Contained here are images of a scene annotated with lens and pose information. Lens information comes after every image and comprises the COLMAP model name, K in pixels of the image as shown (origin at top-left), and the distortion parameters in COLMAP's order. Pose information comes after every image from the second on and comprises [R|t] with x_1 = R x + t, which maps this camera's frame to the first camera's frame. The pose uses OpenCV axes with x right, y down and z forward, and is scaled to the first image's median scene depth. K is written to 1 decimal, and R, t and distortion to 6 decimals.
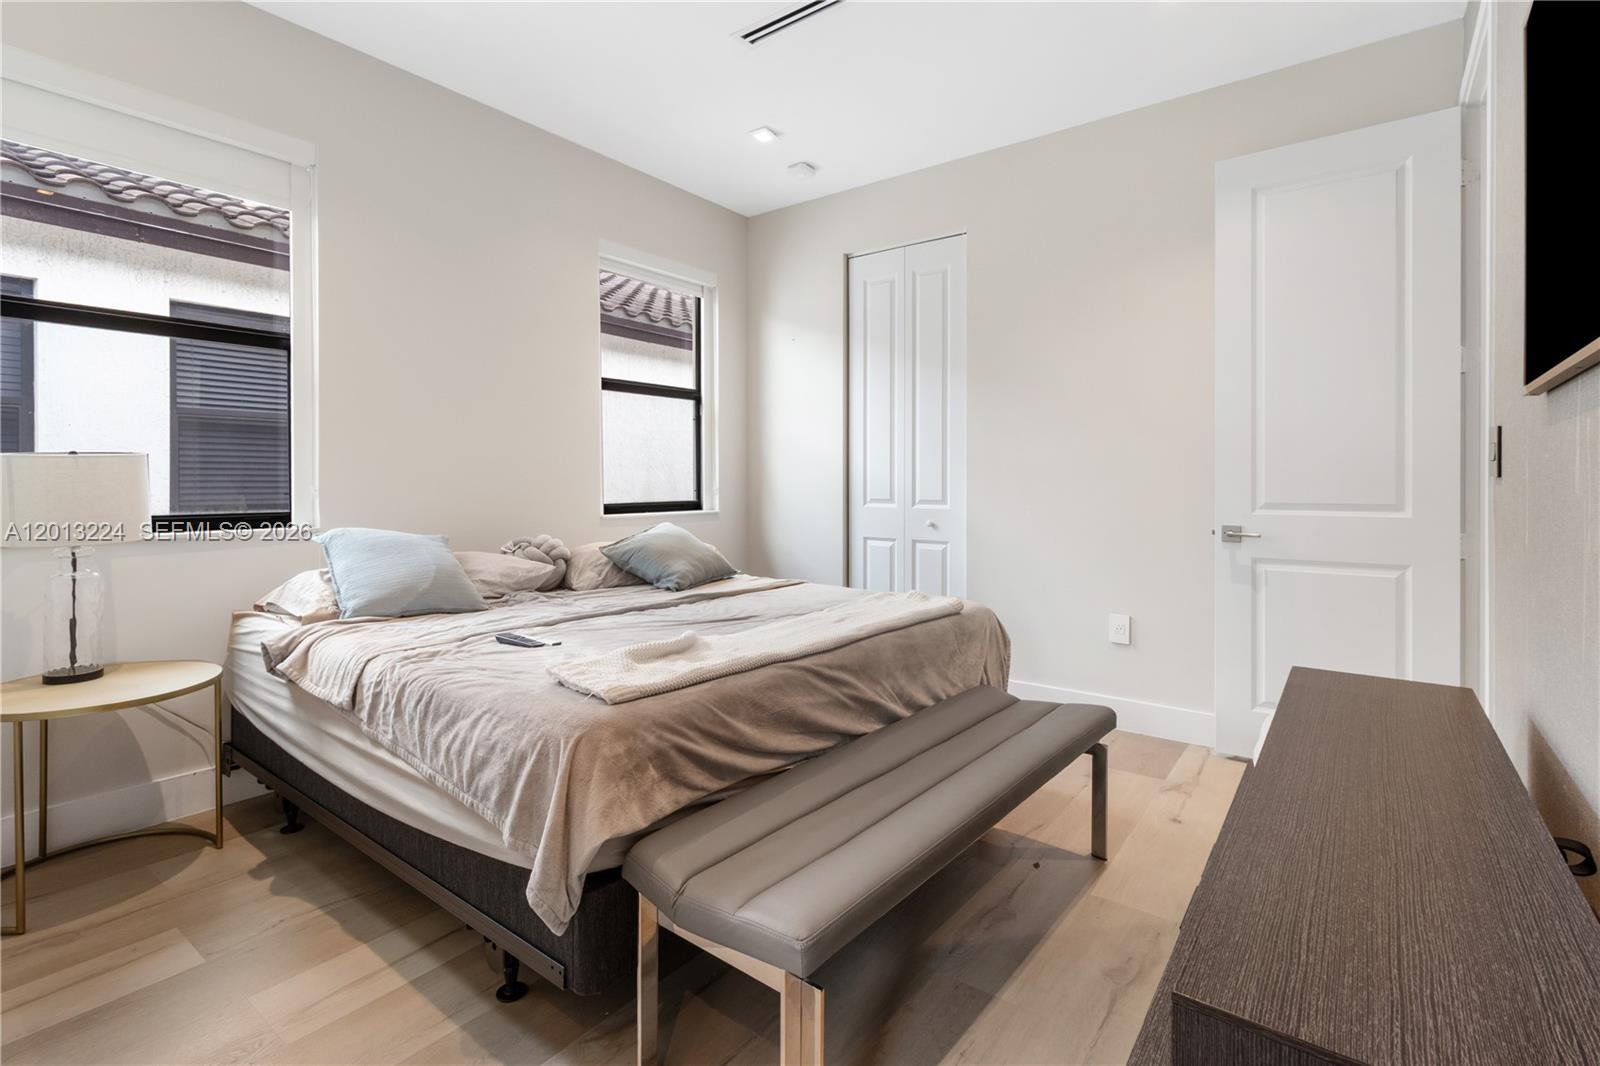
lens RADIAL K [[742.8, 0, 814.7], [0, 742.8, 480.5], [0, 0, 1]] dist [0.003643, -0.000352]
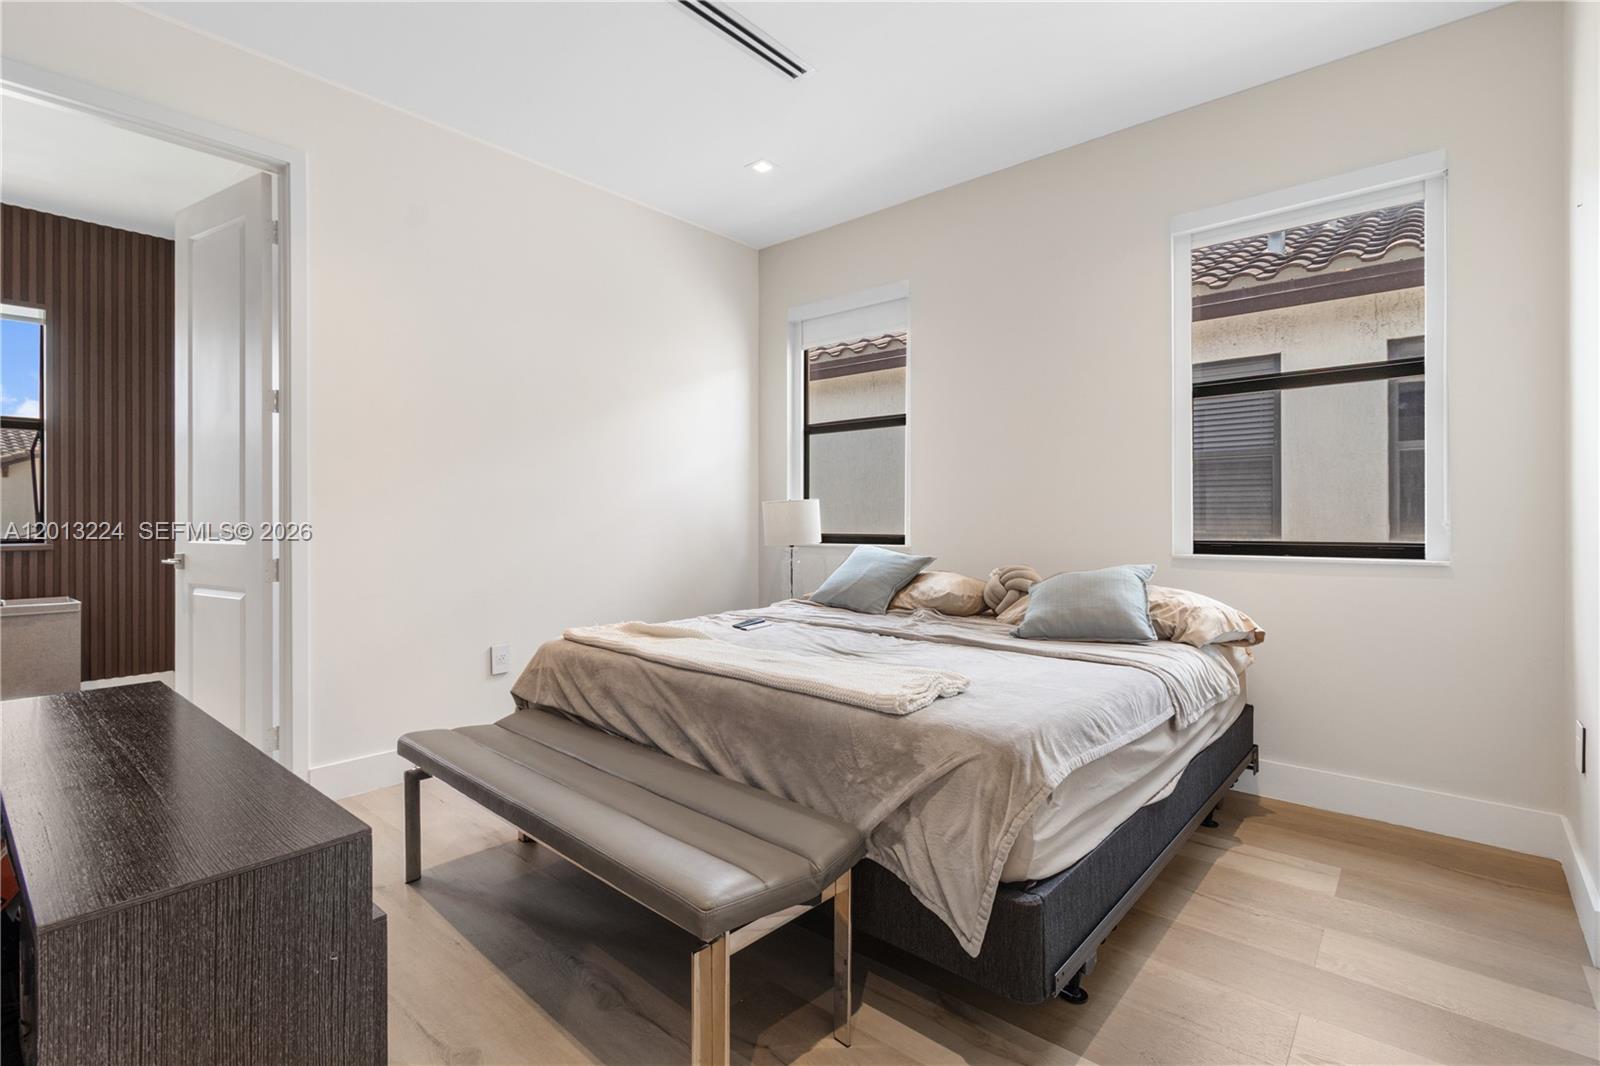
lens RADIAL K [[742.8, 0, 803.3], [0, 742.8, 527.0], [0, 0, 1]] dist [0.003643, -0.000352]
pose [[-0.073034, 0.008200, -0.997296, 0.879847], [0.003388, 0.999962, 0.007974, 0.014209], [0.997324, -0.002796, -0.073059, 1.026150]]
